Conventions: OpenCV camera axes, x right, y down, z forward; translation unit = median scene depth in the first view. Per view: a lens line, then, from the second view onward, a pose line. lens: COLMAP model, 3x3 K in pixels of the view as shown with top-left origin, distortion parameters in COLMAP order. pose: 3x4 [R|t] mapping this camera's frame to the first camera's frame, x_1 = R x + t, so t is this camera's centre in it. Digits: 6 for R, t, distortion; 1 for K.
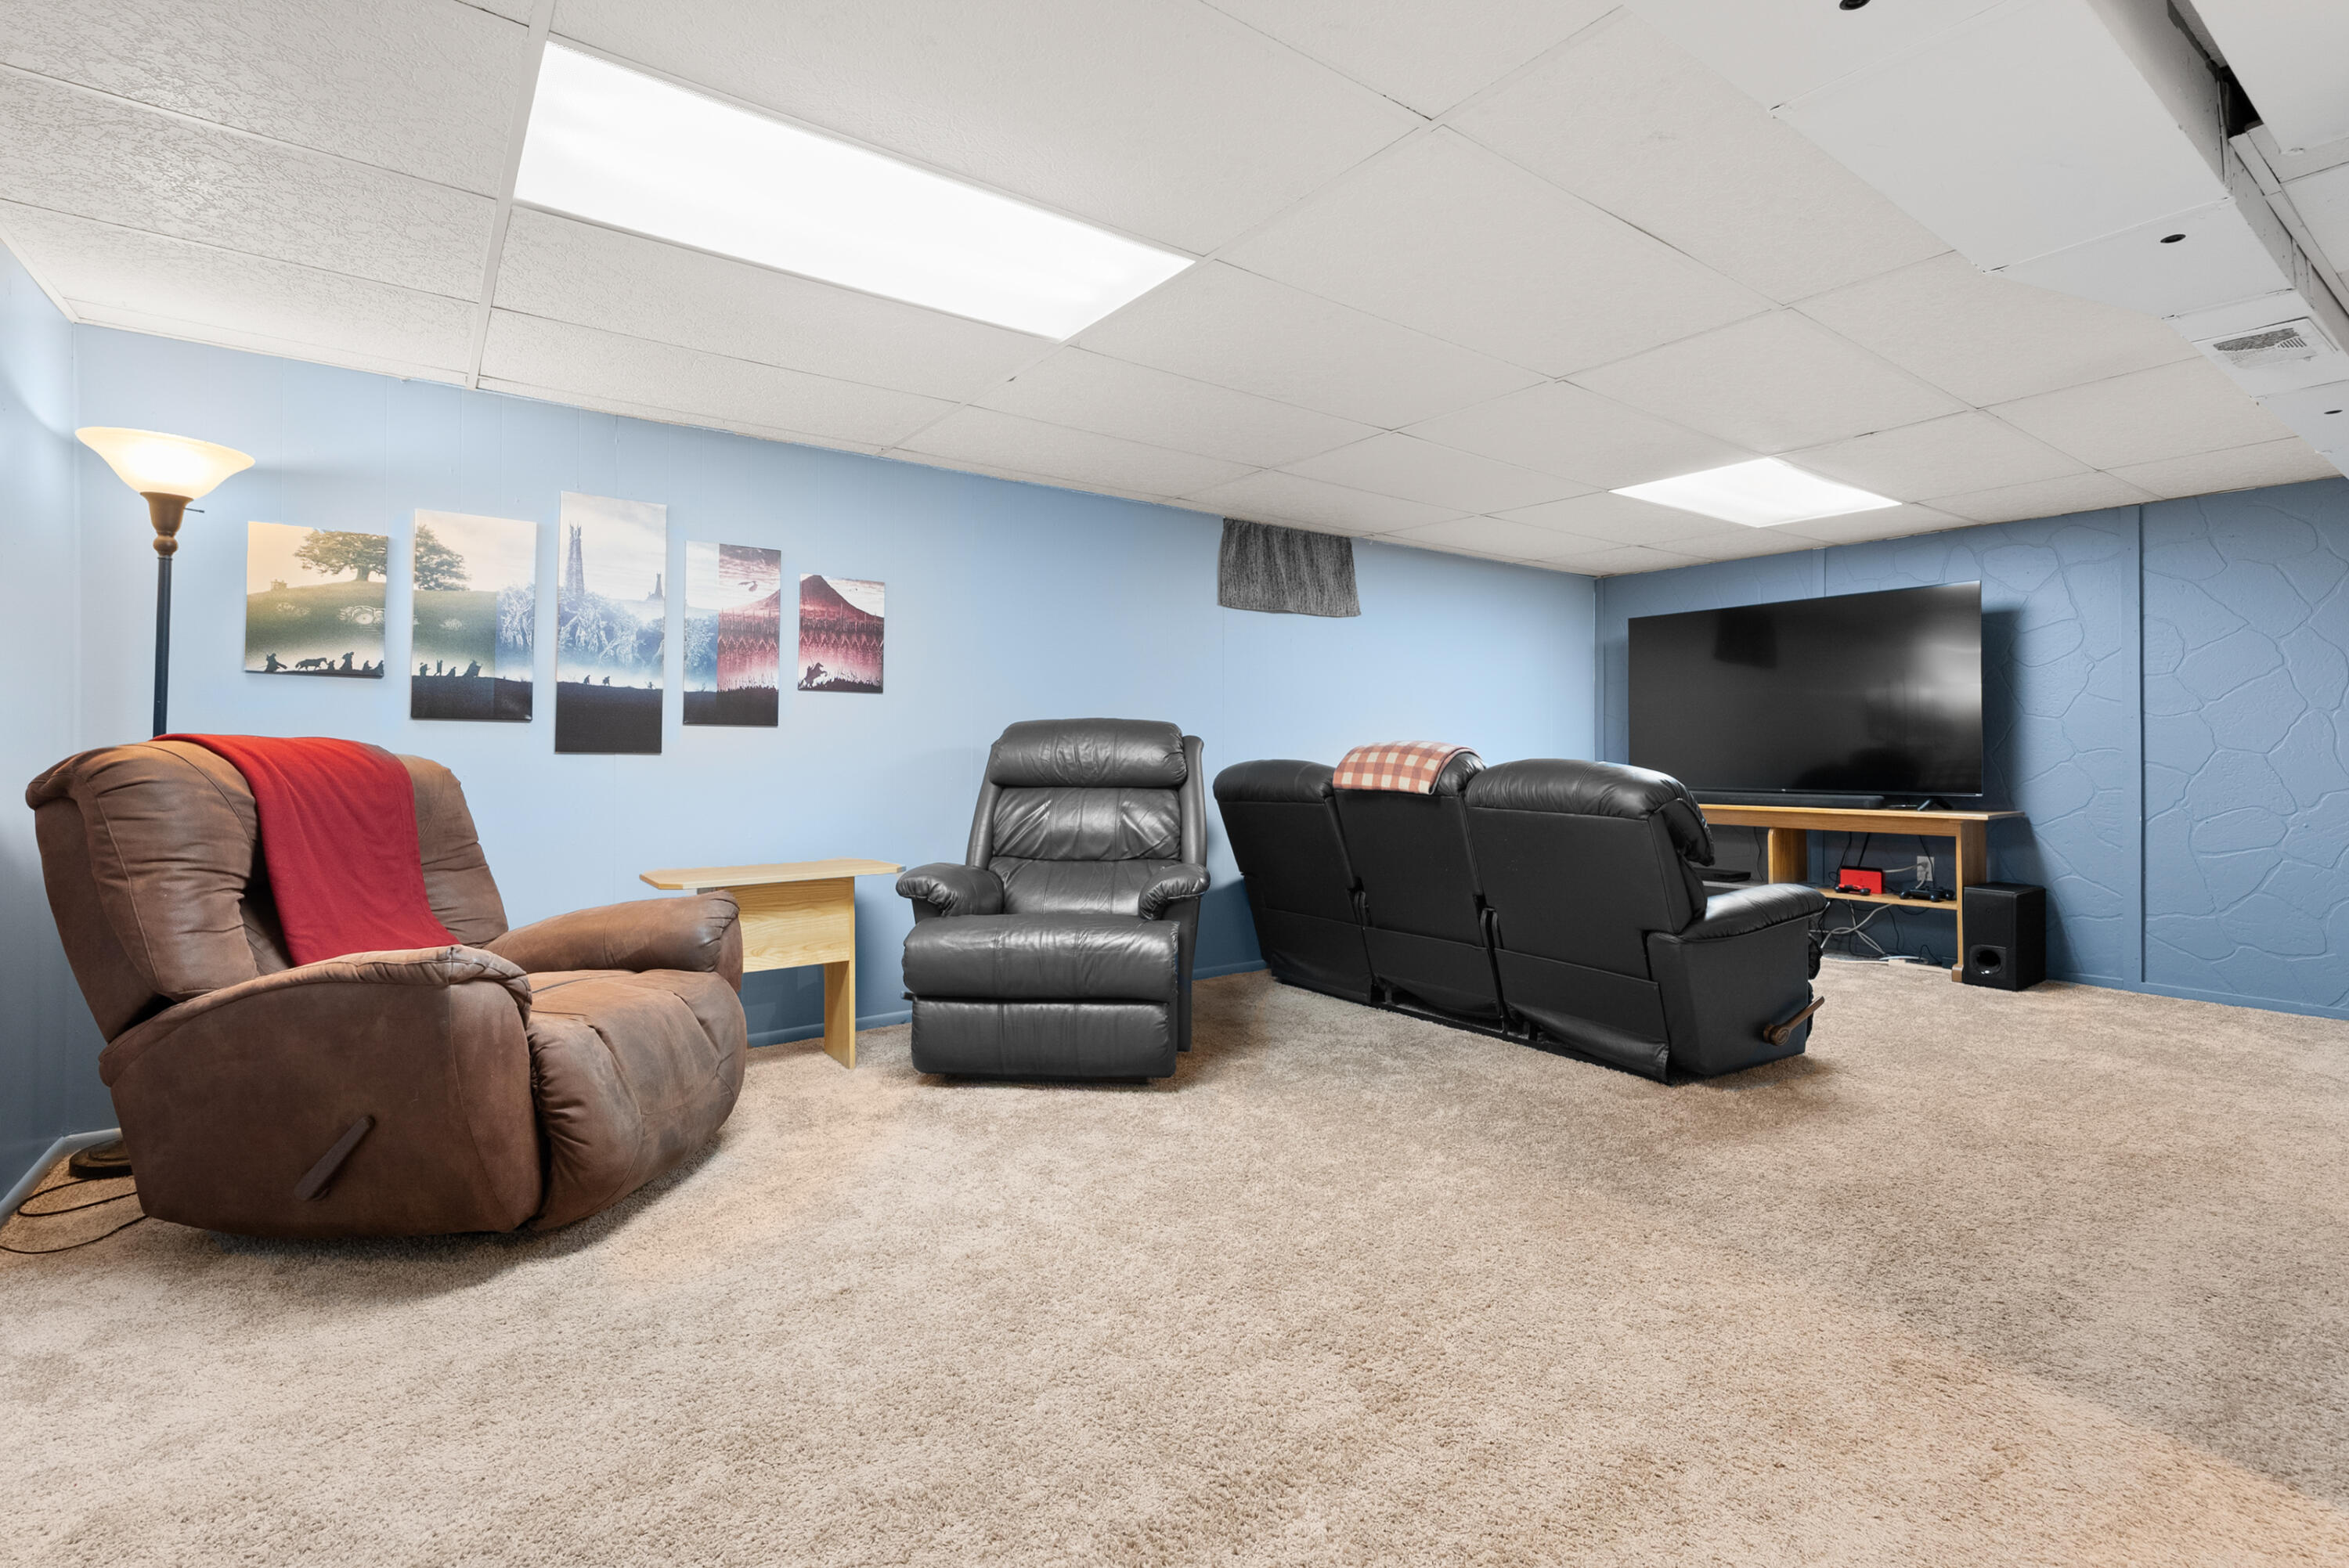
lens RADIAL K [[1101.6, 0, 1177.7], [0, 1101.6, 747.8], [0, 0, 1]] dist [-0.000823, -0.000077]
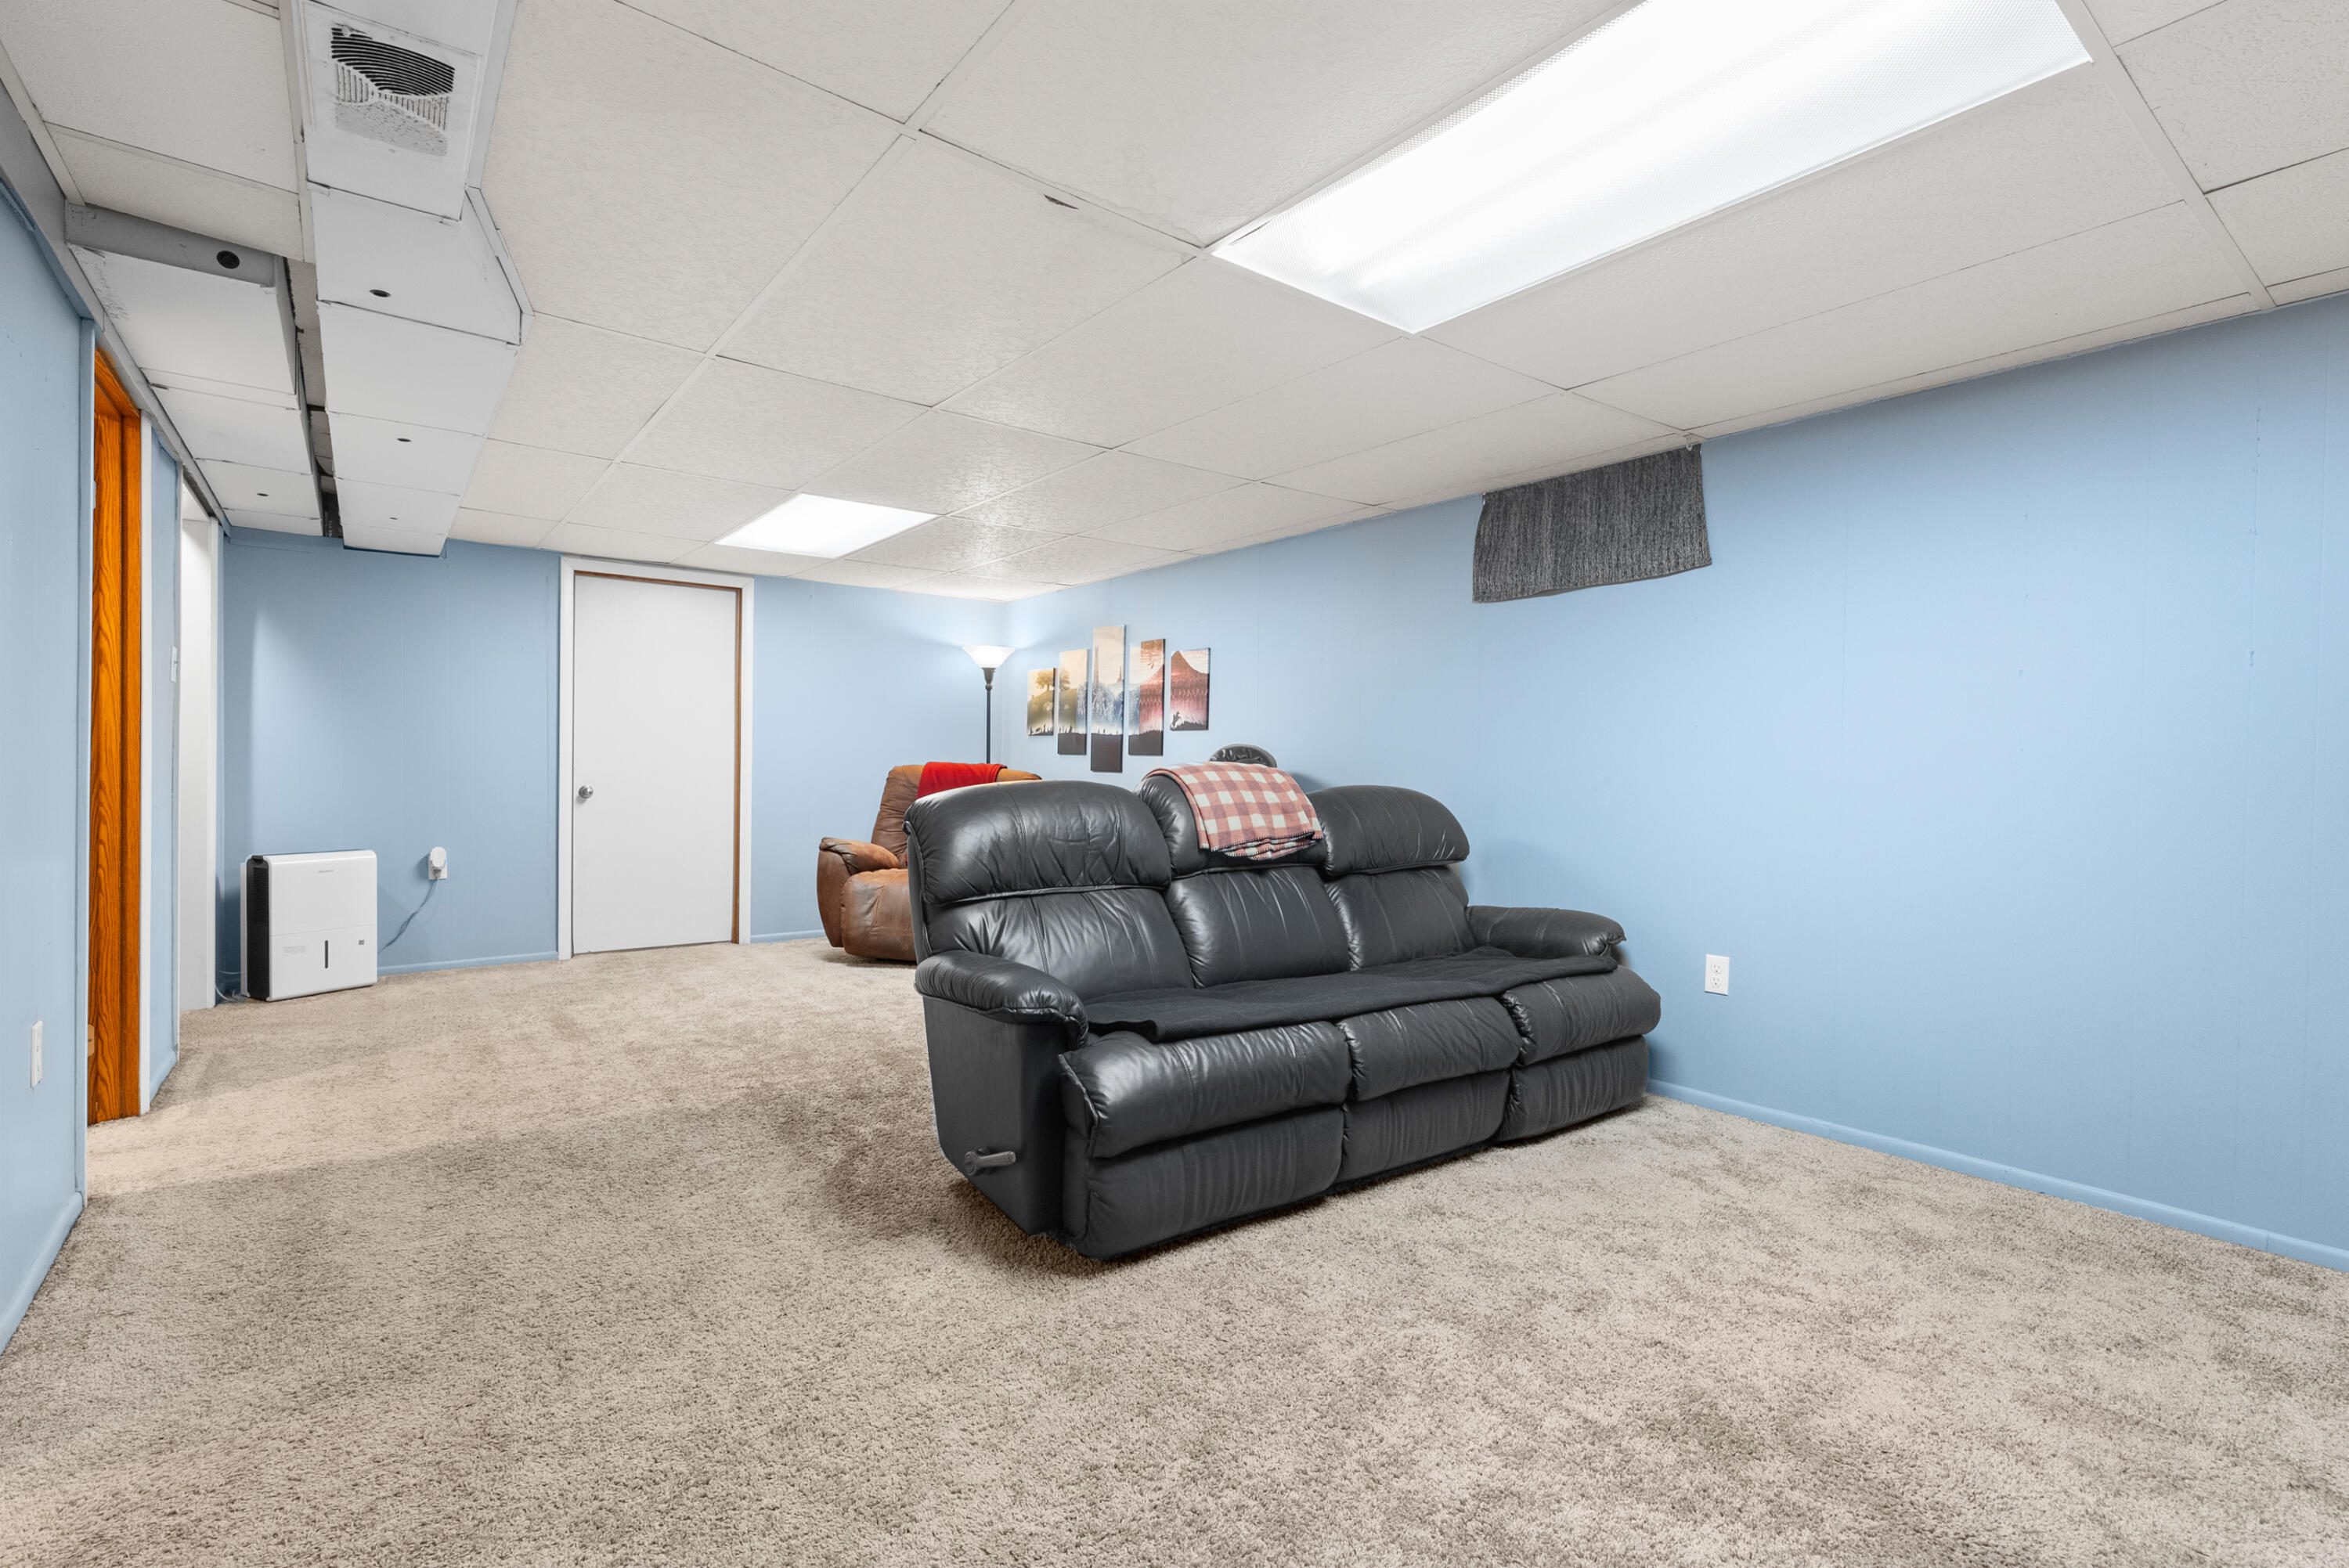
lens RADIAL K [[1079.3, 0, 1178.5], [0, 1079.3, 805.2], [0, 0, 1]] dist [-0.004017, -0.000270]
pose [[0.015531, 0.031726, -0.999376, 1.216681], [-0.014004, 0.999405, 0.031510, 0.001576], [0.999781, 0.013506, 0.015966, 1.087223]]
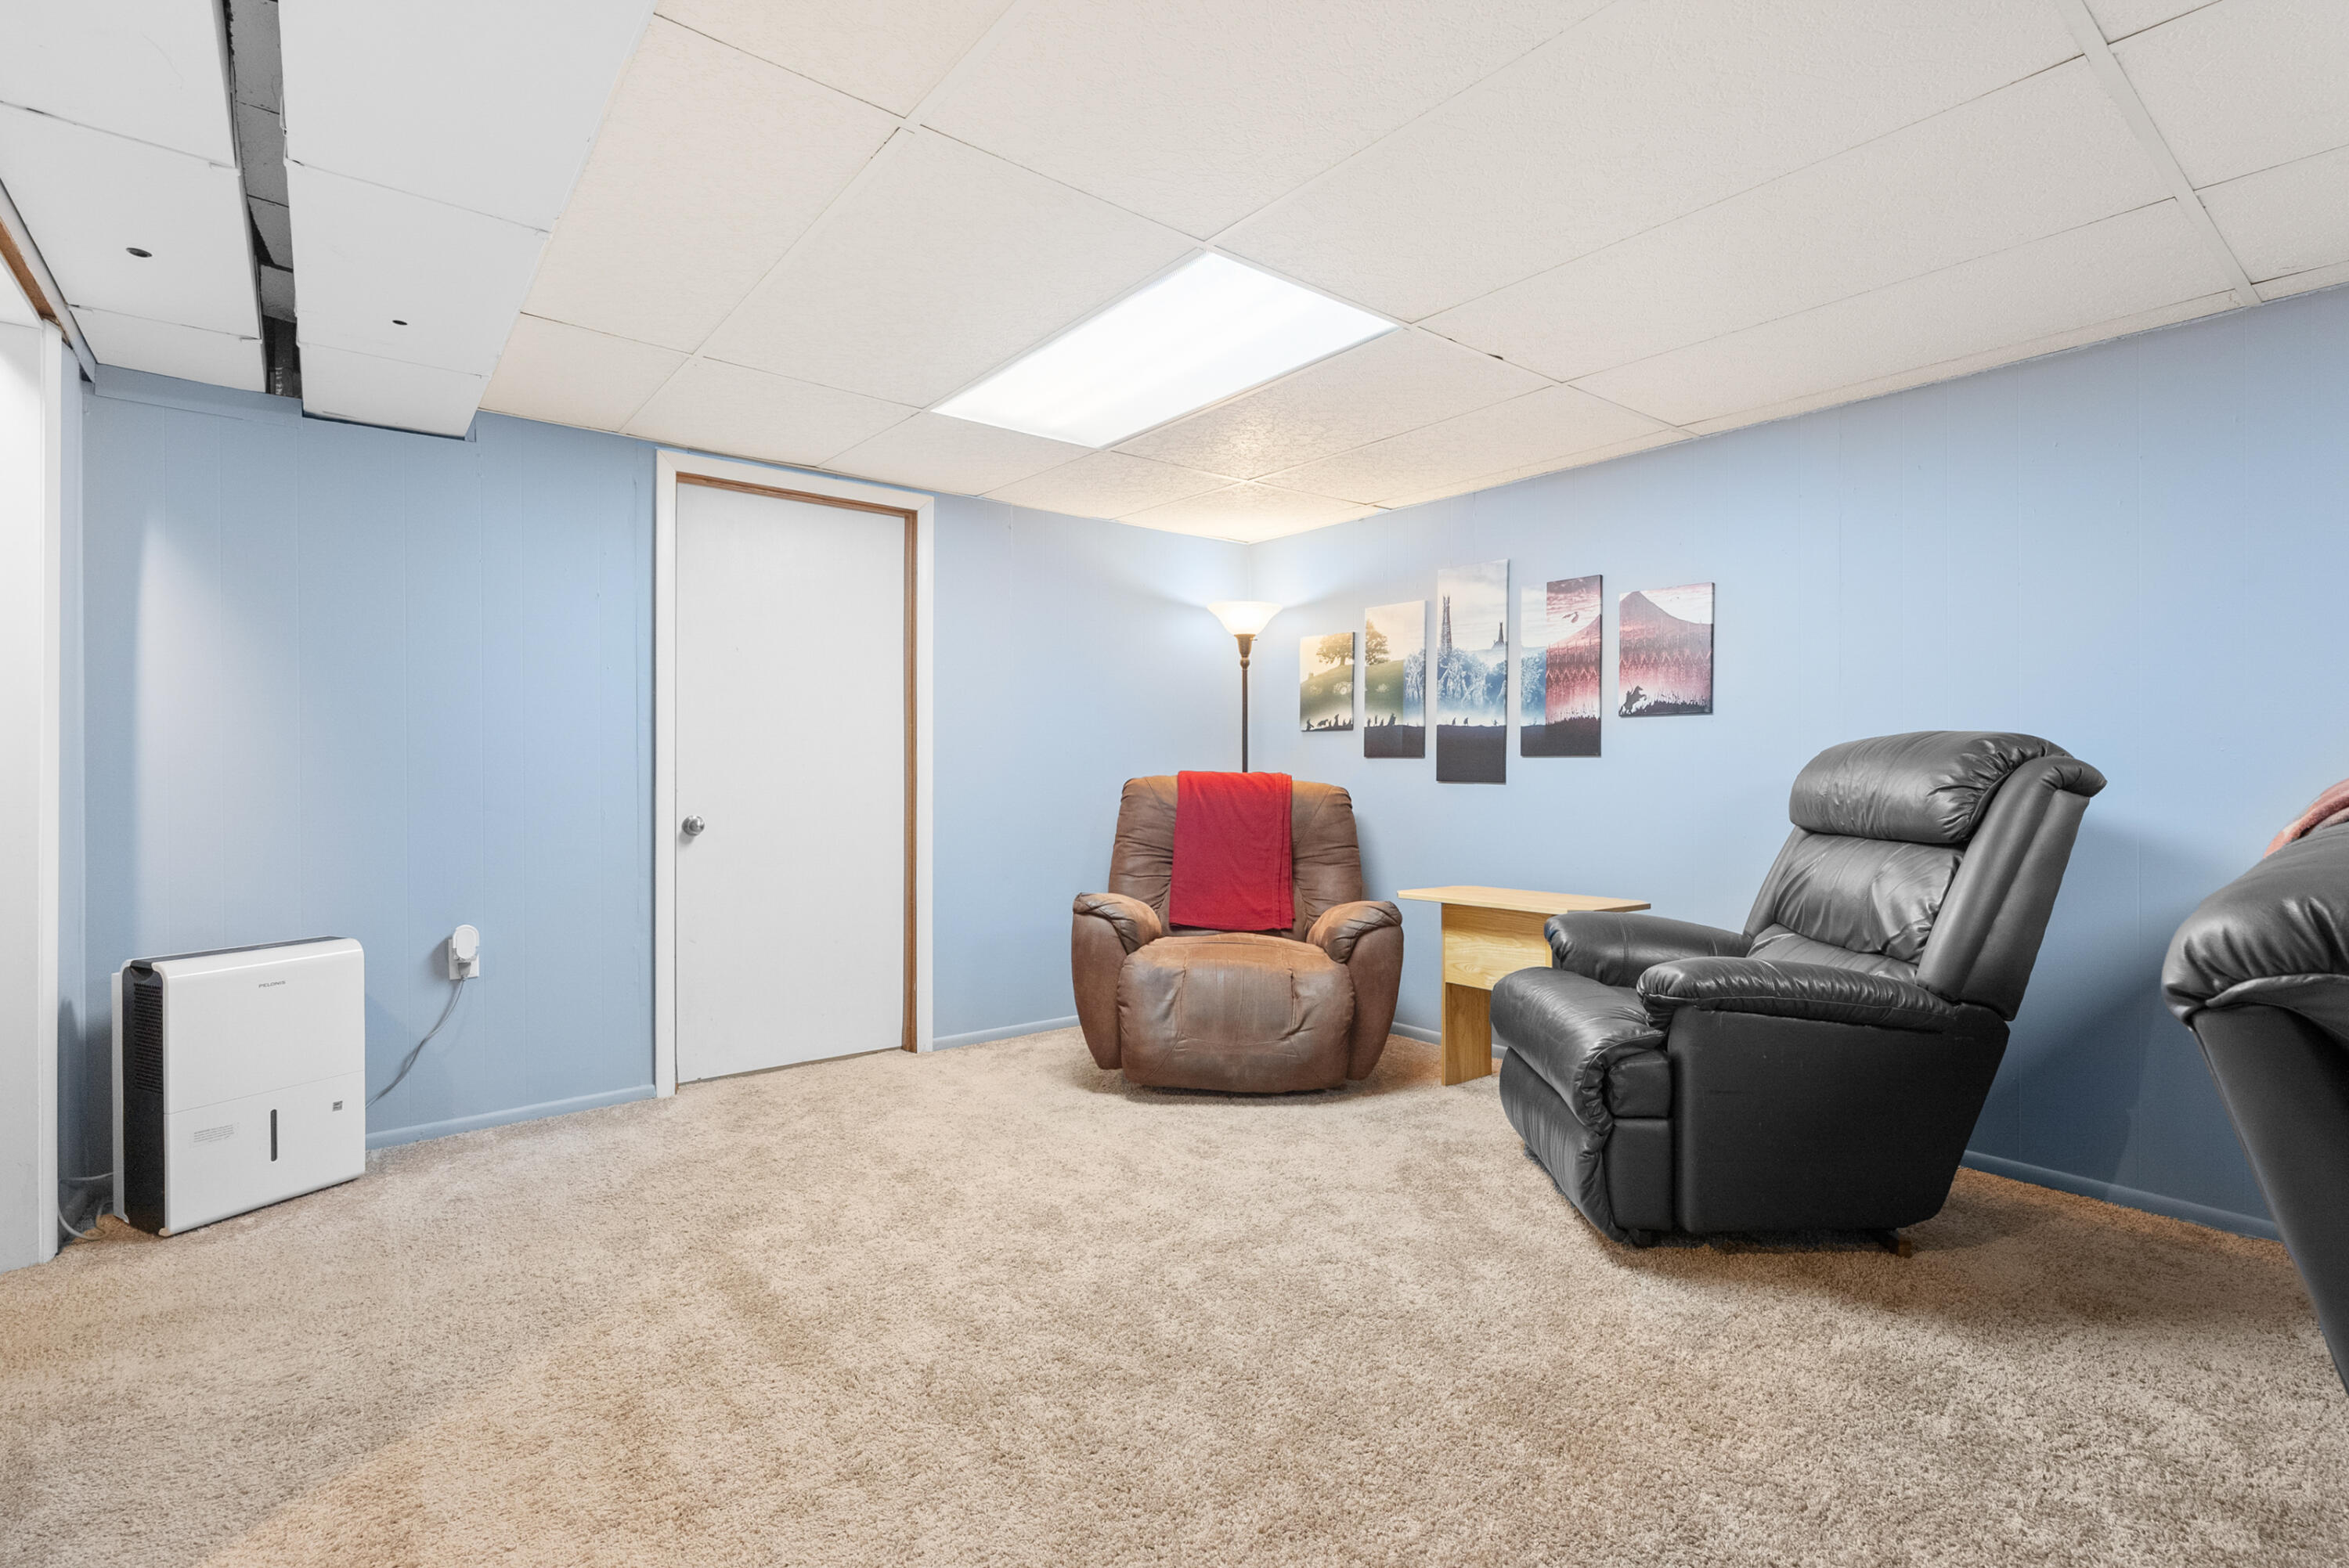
lens RADIAL K [[1087.8, 0, 1181.8], [0, 1087.8, 797.3], [0, 0, 1]] dist [-0.006508, 0.000678]
pose [[0.039023, 0.017686, -0.999082, 0.632268], [-0.000404, 0.999844, 0.017683, -0.000108], [0.999238, -0.000287, 0.039024, 0.646771]]
